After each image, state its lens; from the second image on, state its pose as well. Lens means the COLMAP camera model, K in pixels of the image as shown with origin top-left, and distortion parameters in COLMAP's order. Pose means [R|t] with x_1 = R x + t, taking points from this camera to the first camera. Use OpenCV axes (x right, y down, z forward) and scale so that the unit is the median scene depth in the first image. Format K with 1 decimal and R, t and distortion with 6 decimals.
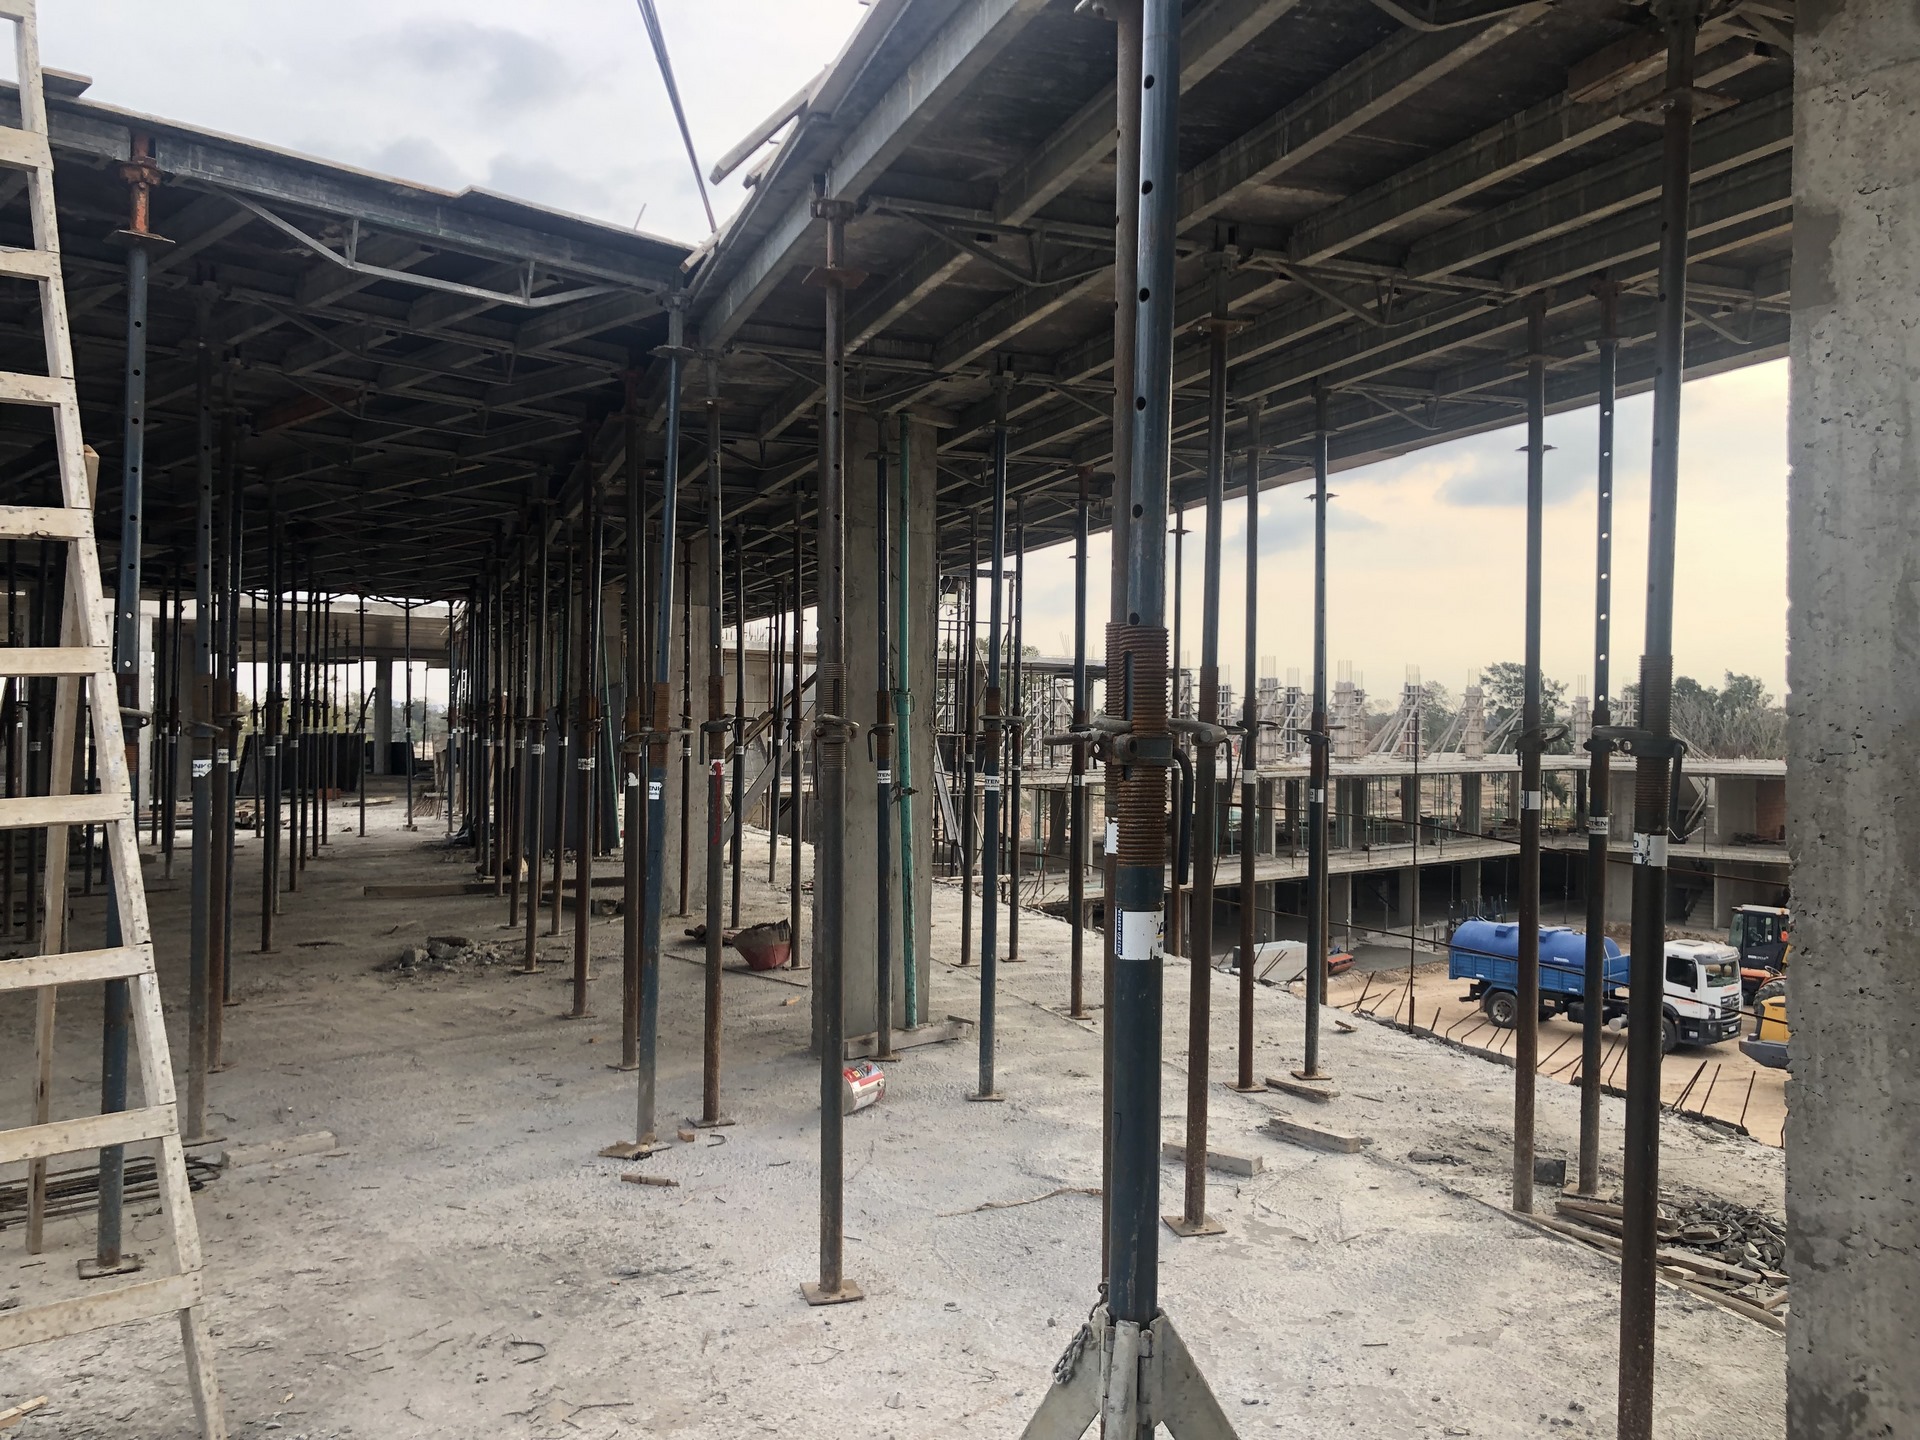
lens RADIAL K [[1564.6, 0, 960.0], [0, 1564.6, 720.0], [0, 0, 1]] dist [-0.066521, 0.000078]
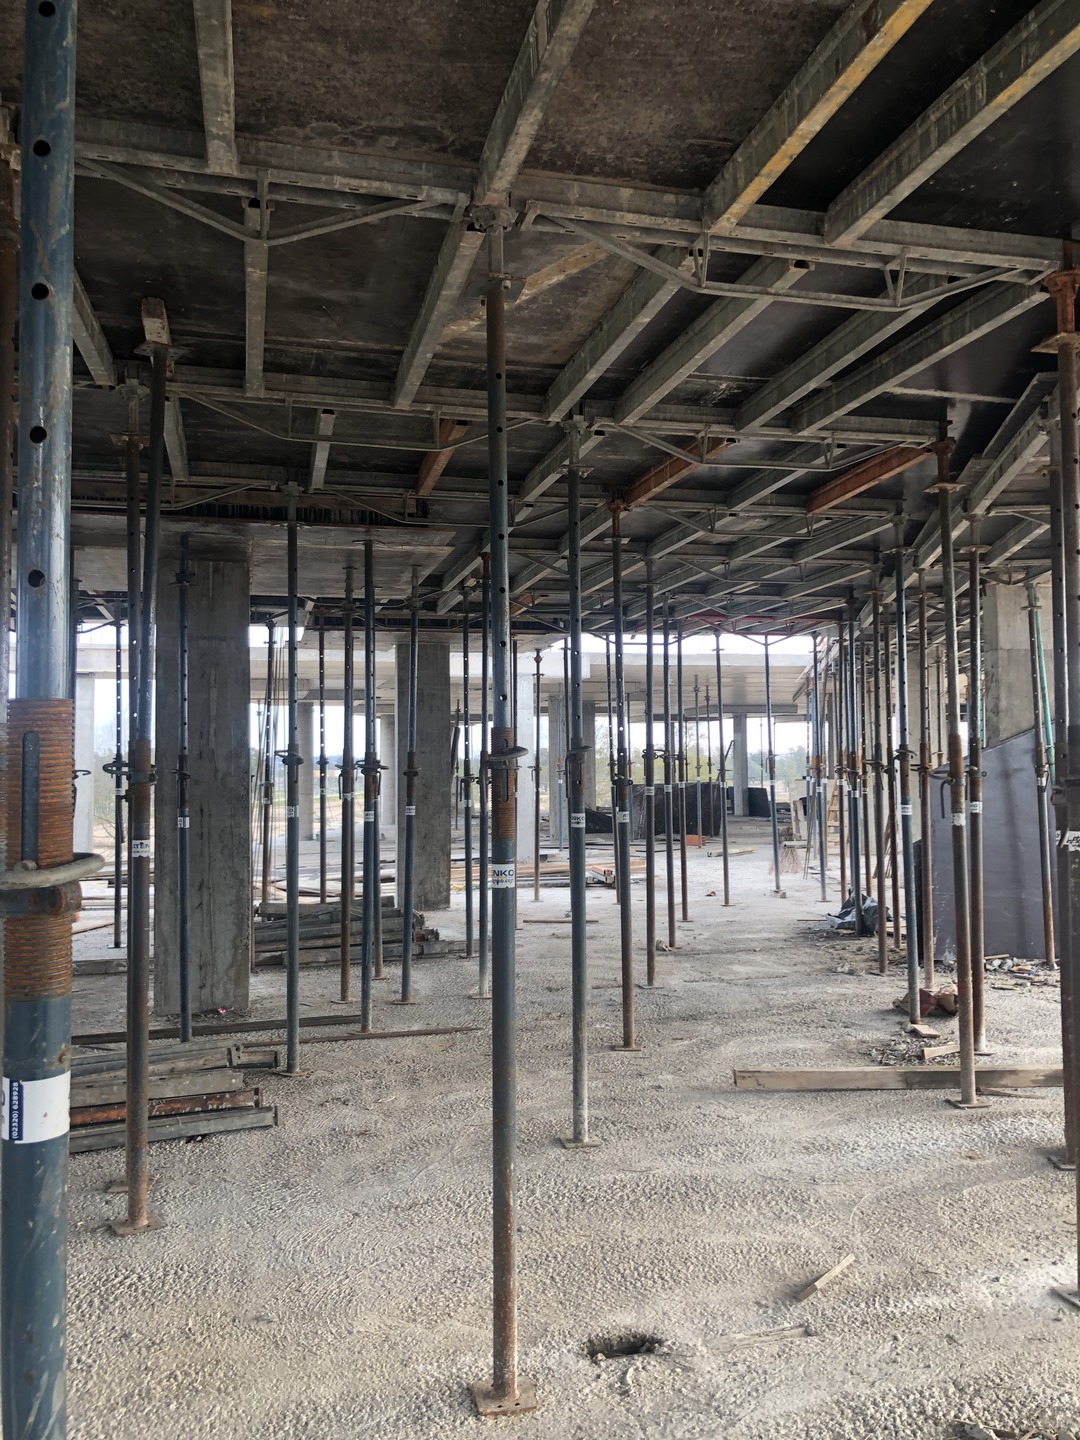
lens RADIAL K [[1147.1, 0, 540.0], [0, 1147.1, 720.0], [0, 0, 1]] dist [0.003325, 0.000533]
pose [[0.864128, -0.043257, -0.501410, -0.106461], [0.025239, 0.998770, -0.042668, -0.003776], [0.502639, 0.024216, 0.864157, 0.277365]]
